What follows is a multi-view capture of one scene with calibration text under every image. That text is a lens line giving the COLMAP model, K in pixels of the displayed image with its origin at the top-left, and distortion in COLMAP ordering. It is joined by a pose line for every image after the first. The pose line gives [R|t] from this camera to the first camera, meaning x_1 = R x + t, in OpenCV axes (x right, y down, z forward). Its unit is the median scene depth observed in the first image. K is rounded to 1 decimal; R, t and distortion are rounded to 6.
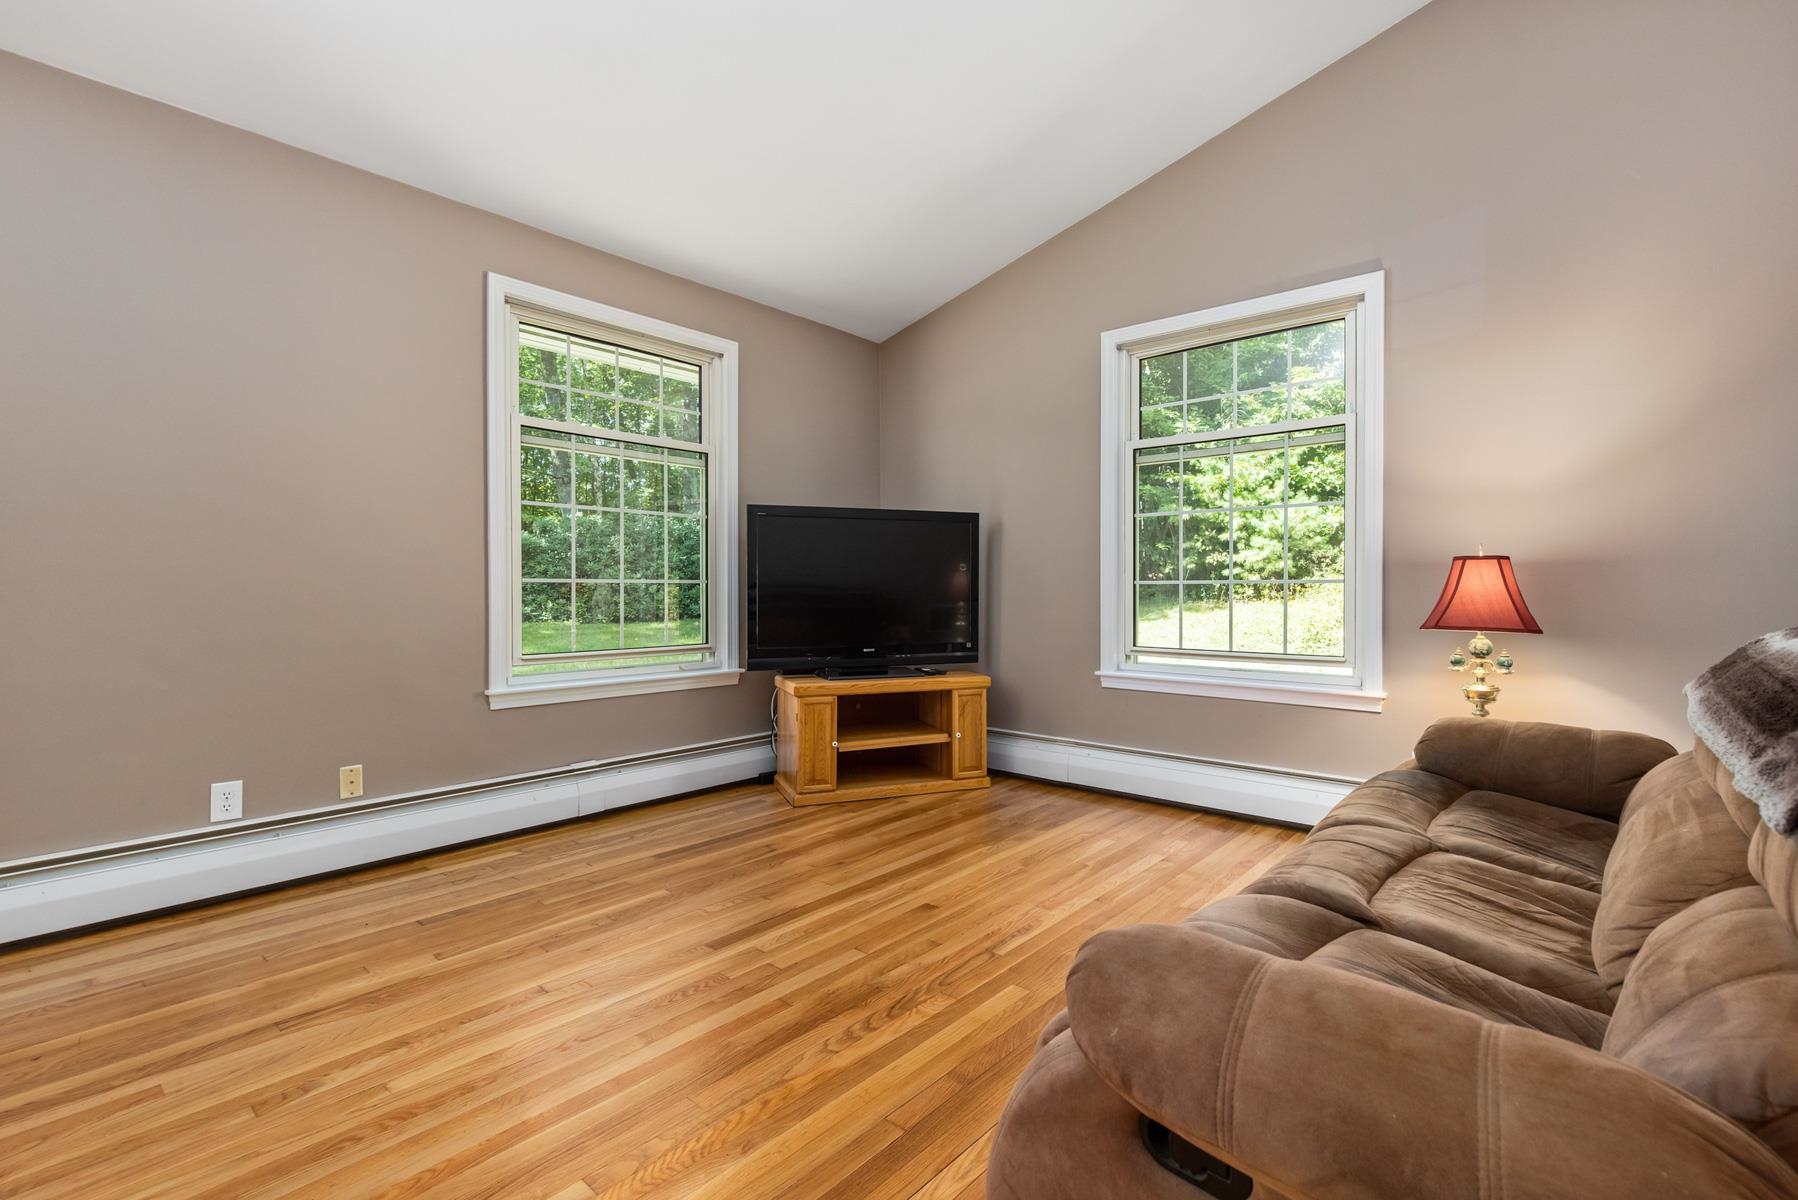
lens RADIAL K [[814.8, 0, 923.5], [0, 814.8, 602.3], [0, 0, 1]] dist [0.002299, -0.000062]
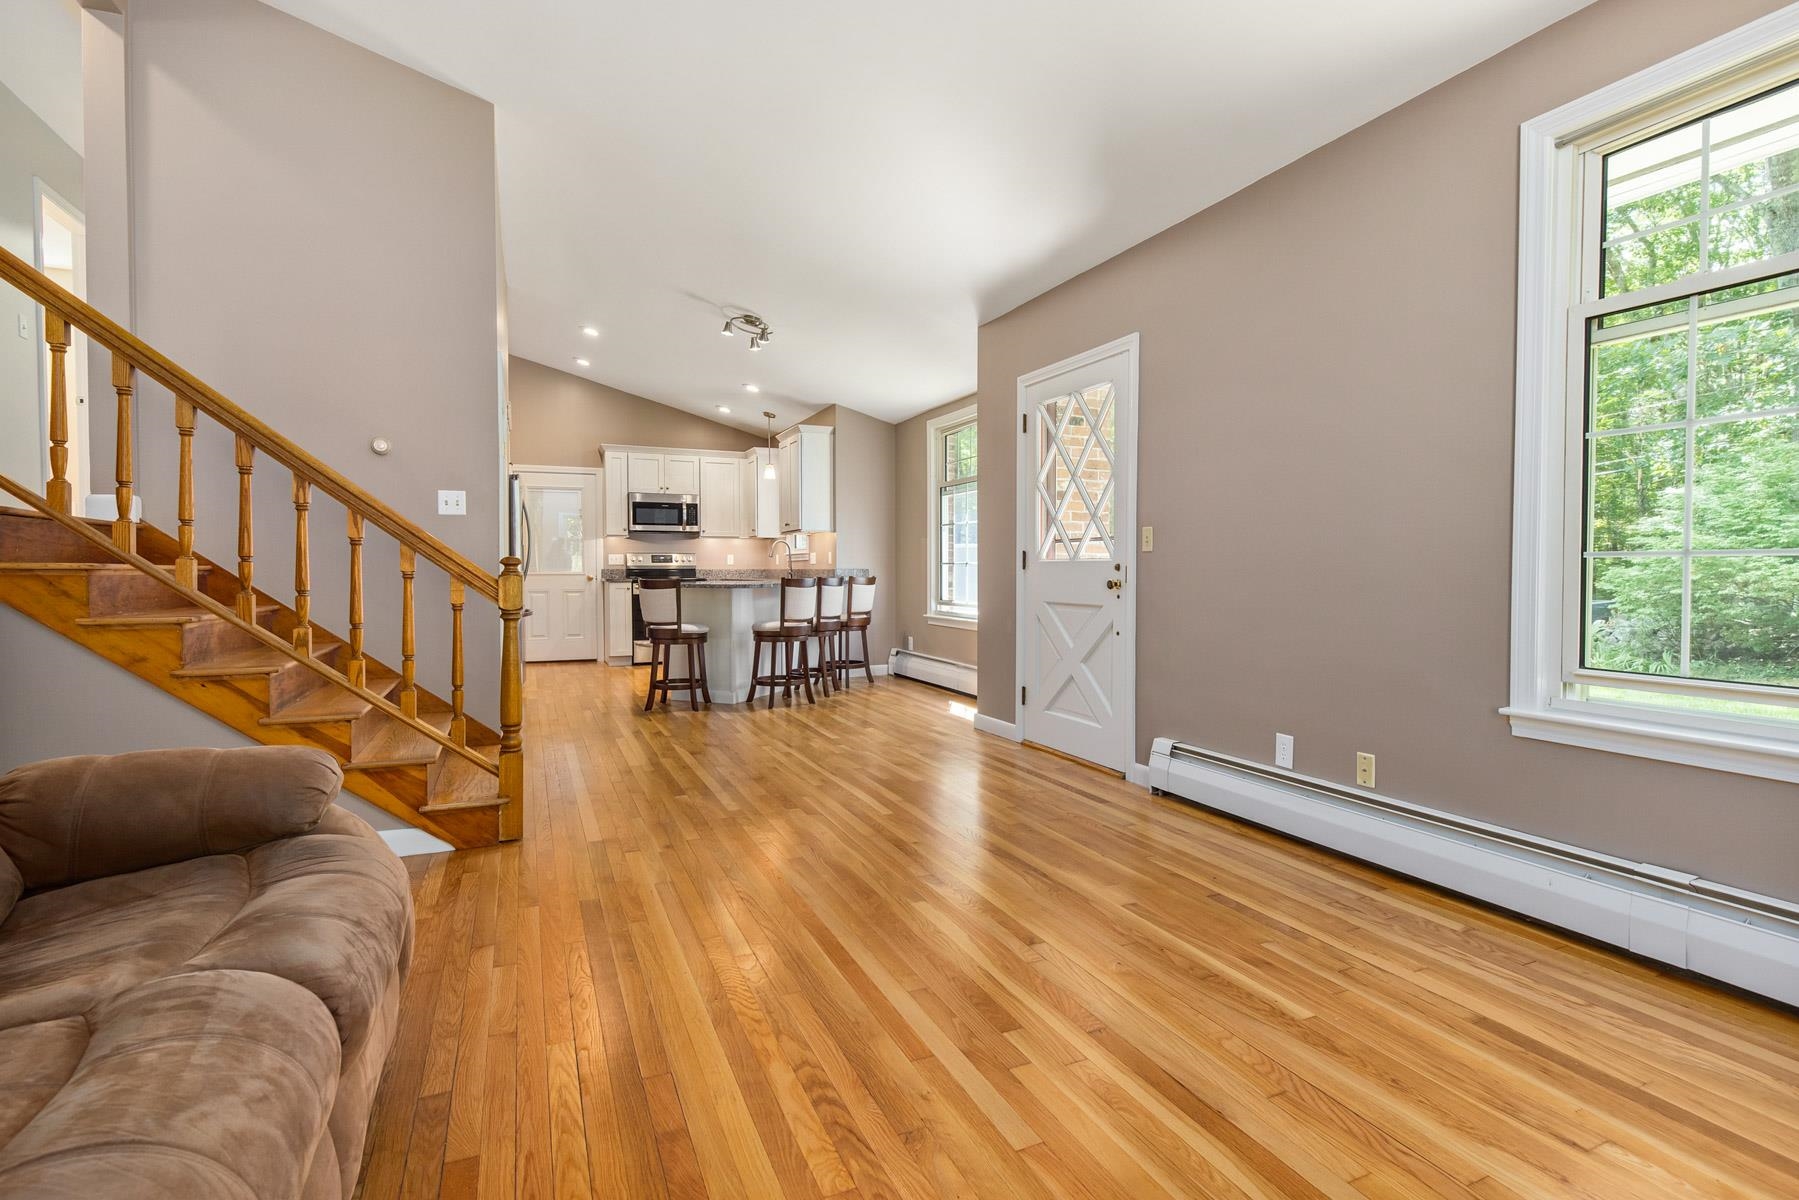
lens RADIAL K [[866.3, 0, 910.3], [0, 866.3, 594.0], [0, 0, 1]] dist [-0.001259, -0.000220]
pose [[-0.431583, 0.024969, -0.901727, 0.454853], [-0.015563, 0.999262, 0.035118, -0.014274], [0.901939, 0.029190, -0.430876, 0.980432]]
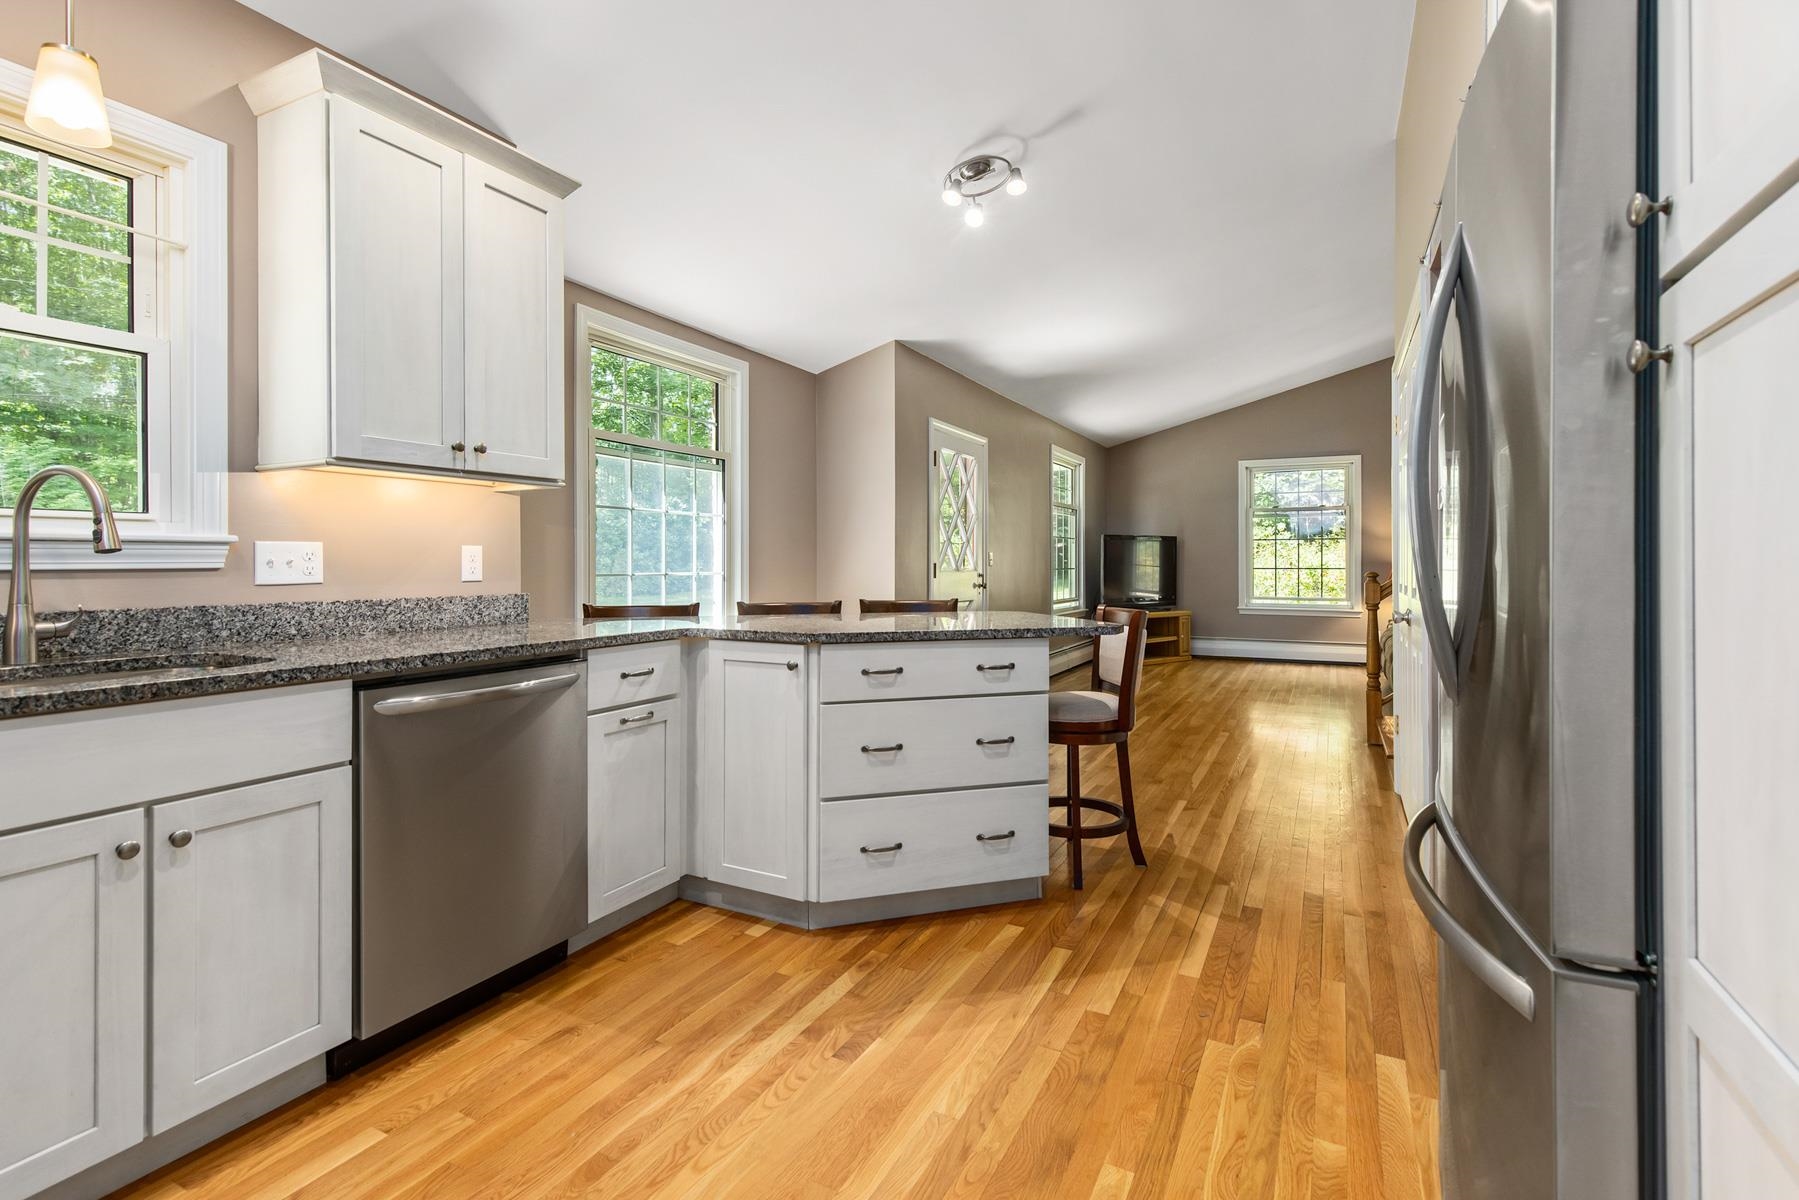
lens RADIAL K [[813.1, 0, 914.6], [0, 813.1, 586.5], [0, 0, 1]] dist [0.008492, 0.000151]
pose [[0.973408, -0.013237, 0.228697, -1.736848], [0.011762, 0.999900, 0.007810, -0.003533], [-0.228778, -0.004913, 0.973466, -1.498844]]
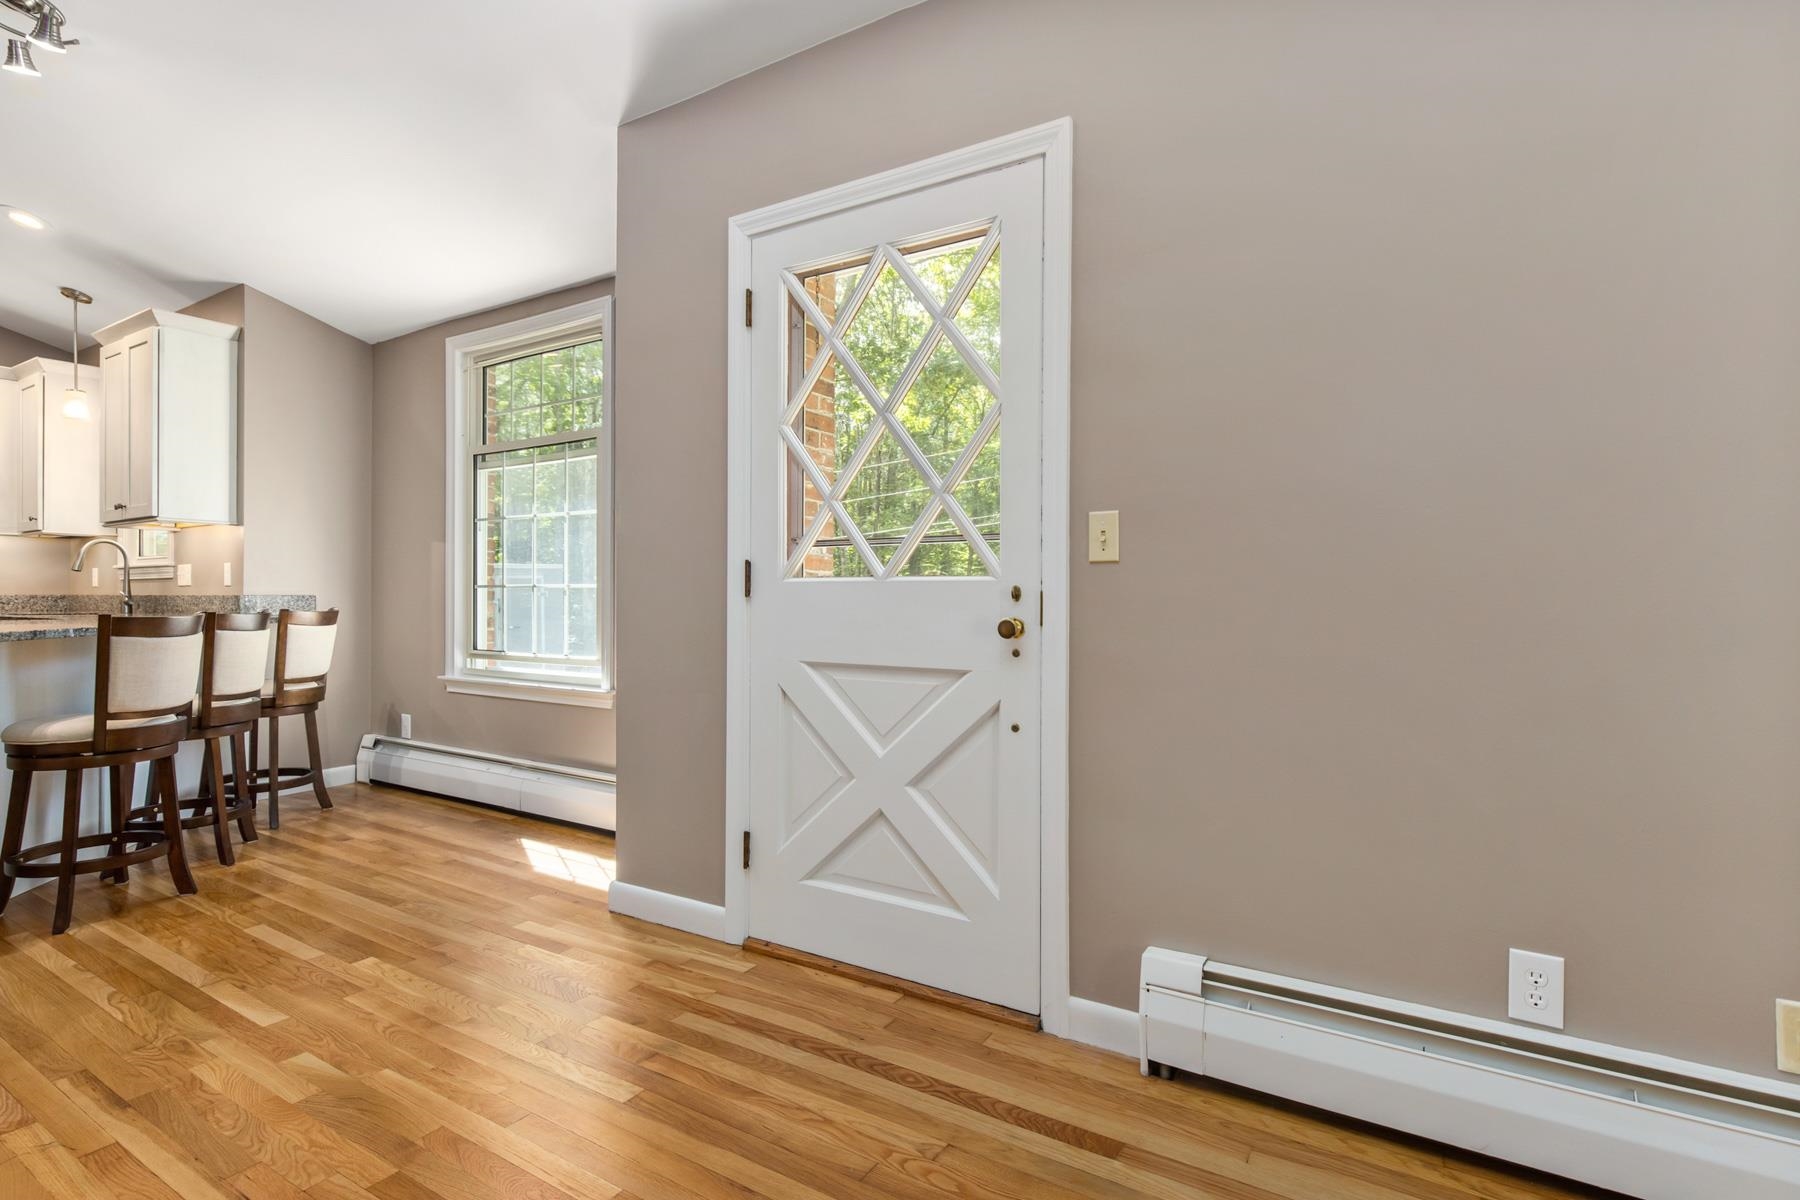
lens RADIAL K [[866.8, 0, 910.9], [0, 866.8, 594.0], [0, 0, 1]] dist [-0.001259, -0.000220]
pose [[0.150669, -0.003825, -0.988577, -0.333540], [-0.018757, 0.999801, -0.006727, -0.006287], [0.988406, 0.019556, 0.150567, 0.461024]]
